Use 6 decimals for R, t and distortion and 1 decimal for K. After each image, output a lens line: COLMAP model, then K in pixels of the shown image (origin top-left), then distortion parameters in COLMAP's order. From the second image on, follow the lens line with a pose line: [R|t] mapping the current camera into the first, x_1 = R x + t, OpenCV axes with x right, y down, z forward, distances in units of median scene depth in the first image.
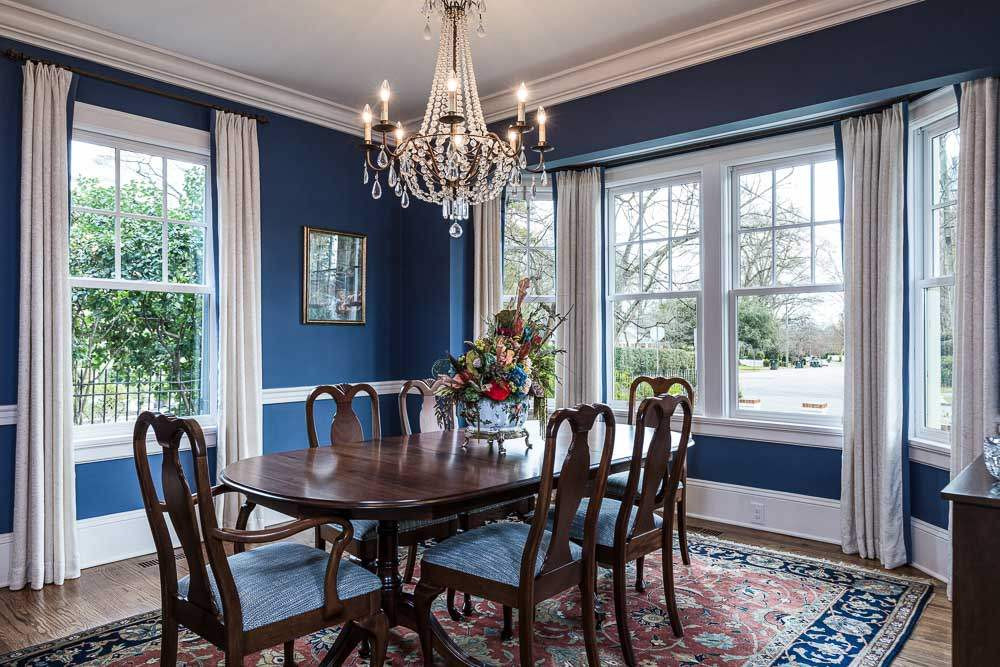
lens RADIAL K [[573.1, 0, 500.0], [0, 573.1, 333.5], [0, 0, 1]] dist [-0.002177, -0.000323]
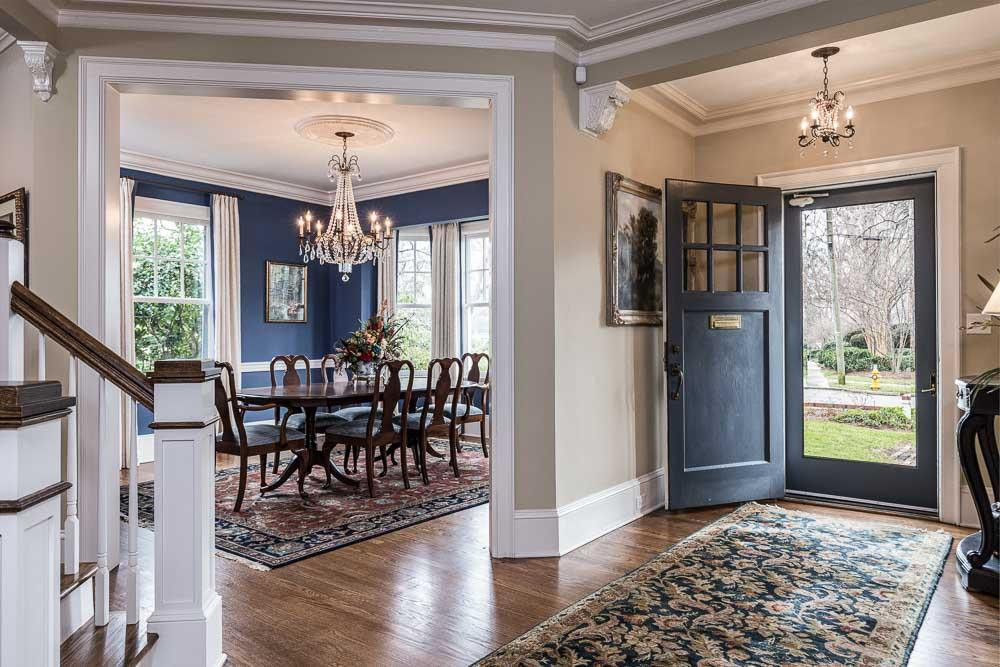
lens RADIAL K [[678.8, 0, 500.0], [0, 678.8, 333.5], [0, 0, 1]] dist [-0.001573, -0.000769]
pose [[0.999831, -0.002414, 0.018204, 0.294778], [0.002306, 0.999980, 0.005950, 0.003249], [-0.018218, -0.005907, 0.999817, -0.979022]]
